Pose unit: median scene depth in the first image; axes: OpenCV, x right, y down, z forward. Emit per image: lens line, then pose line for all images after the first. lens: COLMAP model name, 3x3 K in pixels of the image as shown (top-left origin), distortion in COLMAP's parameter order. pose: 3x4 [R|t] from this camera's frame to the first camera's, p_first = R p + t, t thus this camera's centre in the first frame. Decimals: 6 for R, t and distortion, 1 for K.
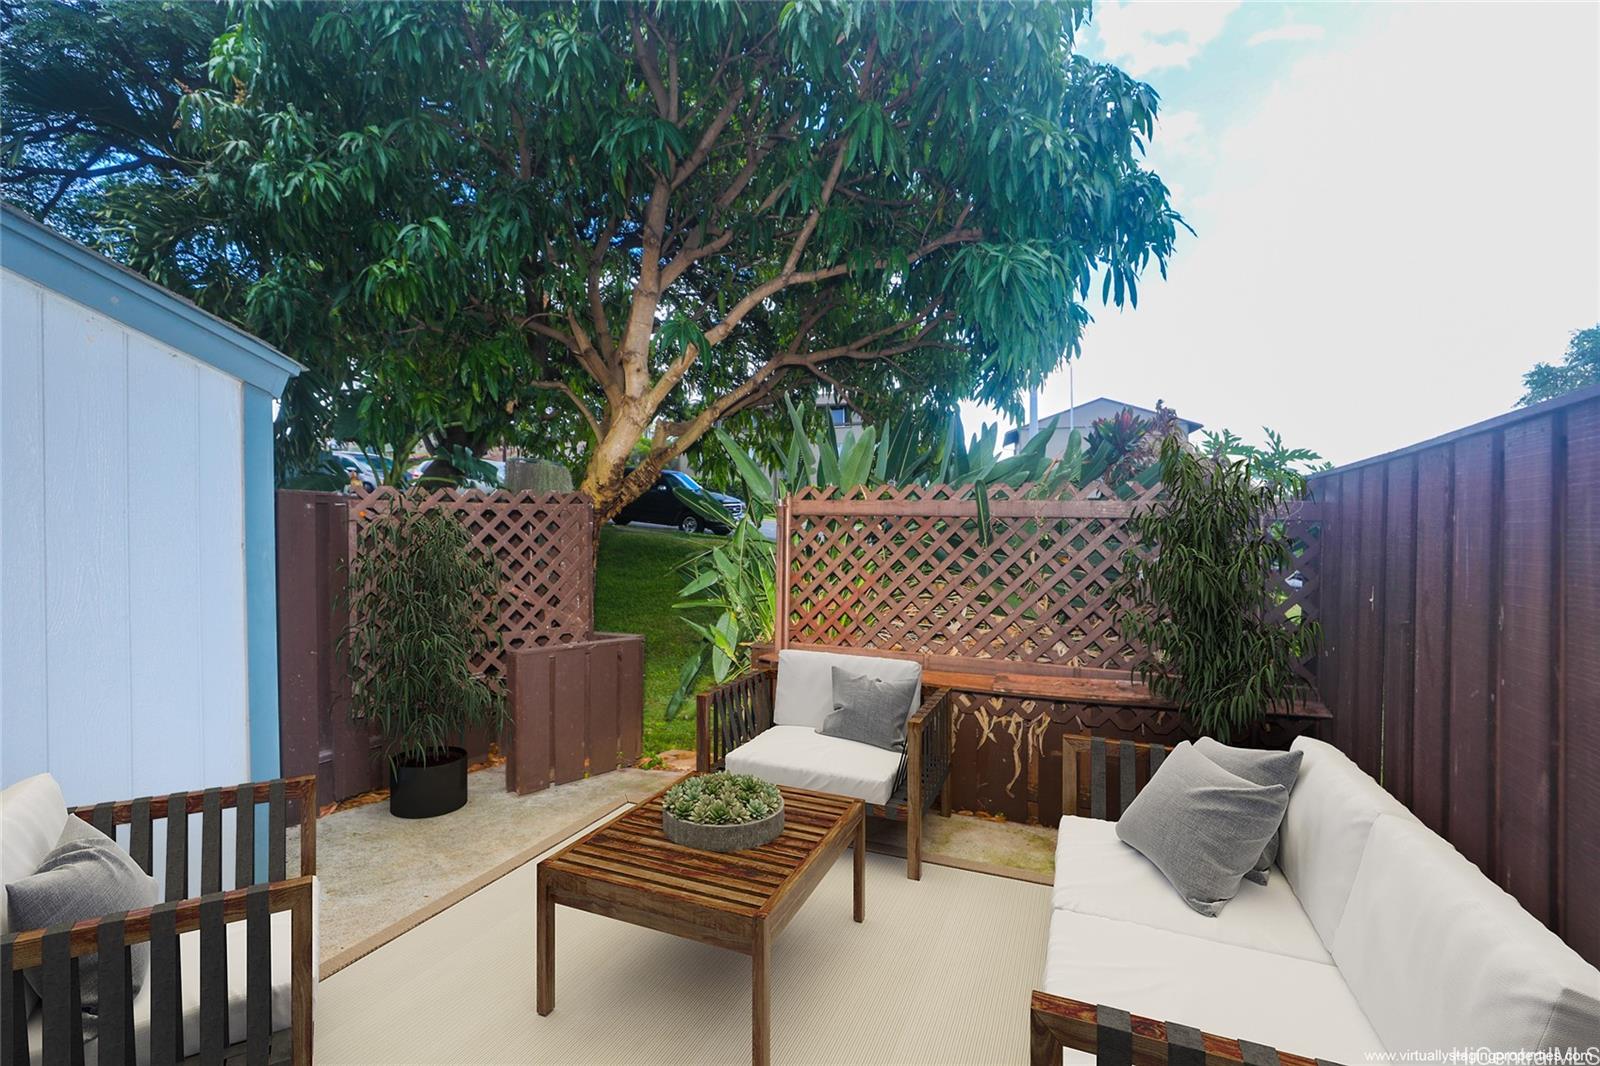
lens RADIAL K [[730.0, 0, 804.6], [0, 730.0, 536.6], [0, 0, 1]] dist [-0.030087, 0.013767]
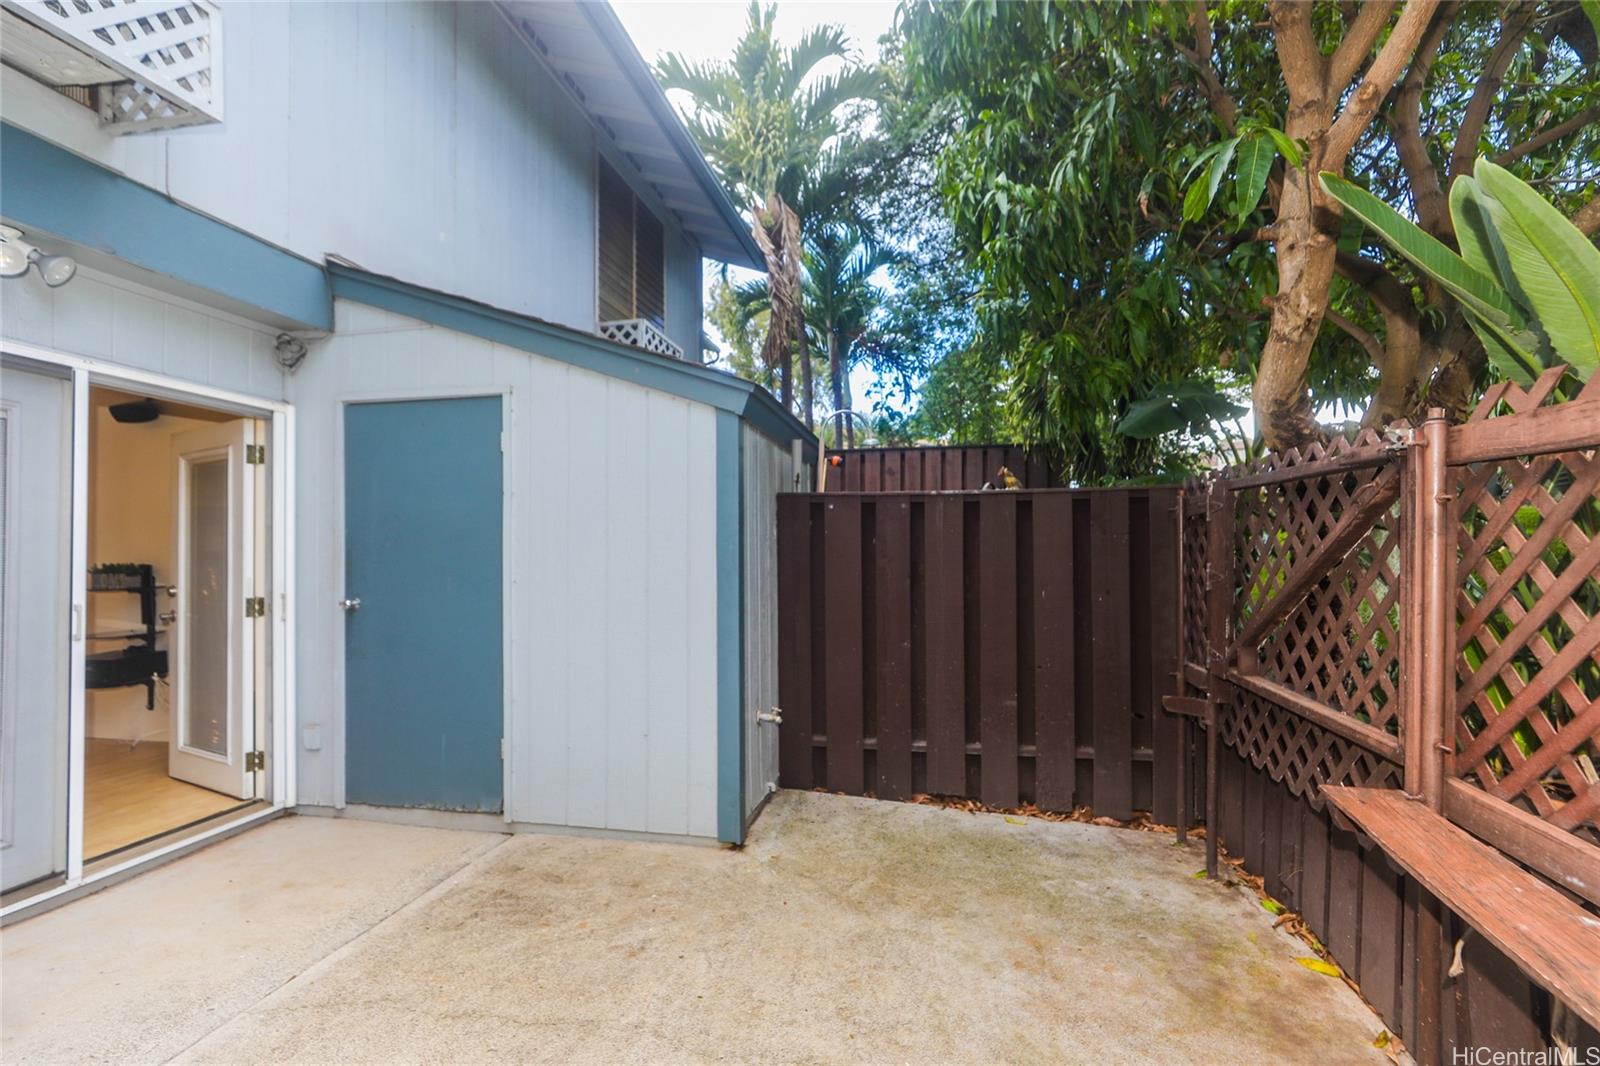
lens RADIAL K [[730.0, 0, 804.6], [0, 730.0, 536.6], [0, 0, 1]] dist [-0.030087, 0.013767]
pose [[0.200449, -0.014759, -0.979593, 0.342326], [-0.000374, 0.999885, -0.015141, 0.019912], [0.979704, 0.003402, 0.200421, 0.653803]]
